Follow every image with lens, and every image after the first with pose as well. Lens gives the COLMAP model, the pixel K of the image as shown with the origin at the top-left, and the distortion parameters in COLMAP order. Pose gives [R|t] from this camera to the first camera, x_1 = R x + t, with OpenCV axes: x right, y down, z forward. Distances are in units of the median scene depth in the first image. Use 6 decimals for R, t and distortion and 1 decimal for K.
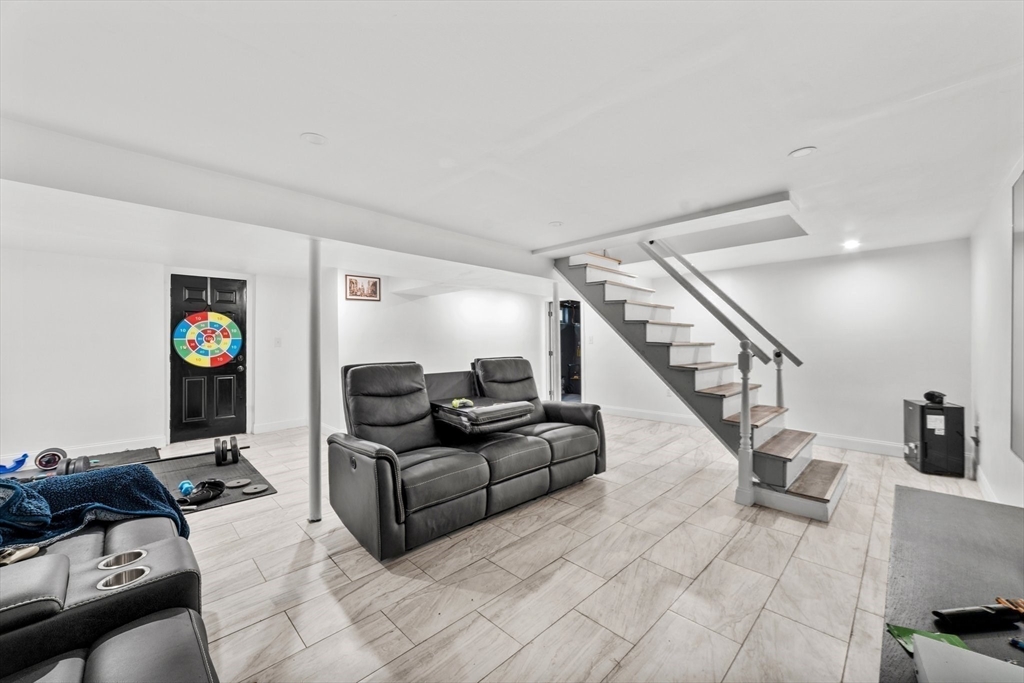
lens RADIAL K [[396.9, 0, 517.1], [0, 396.9, 345.5], [0, 0, 1]] dist [-0.010905, 0.000055]
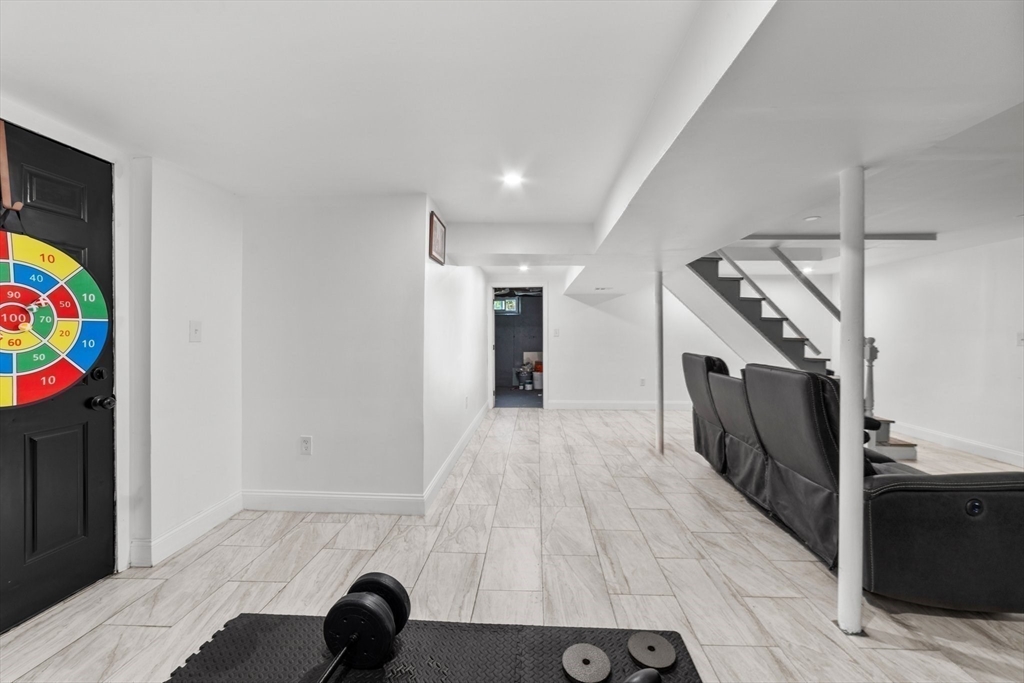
lens RADIAL K [[396.9, 0, 517.1], [0, 396.9, 345.5], [0, 0, 1]] dist [-0.010905, 0.000055]
pose [[0.730594, -0.009304, 0.682749, -0.687065], [-0.005423, 0.999797, 0.019427, -0.003072], [-0.682791, -0.017896, 0.730395, 0.487506]]
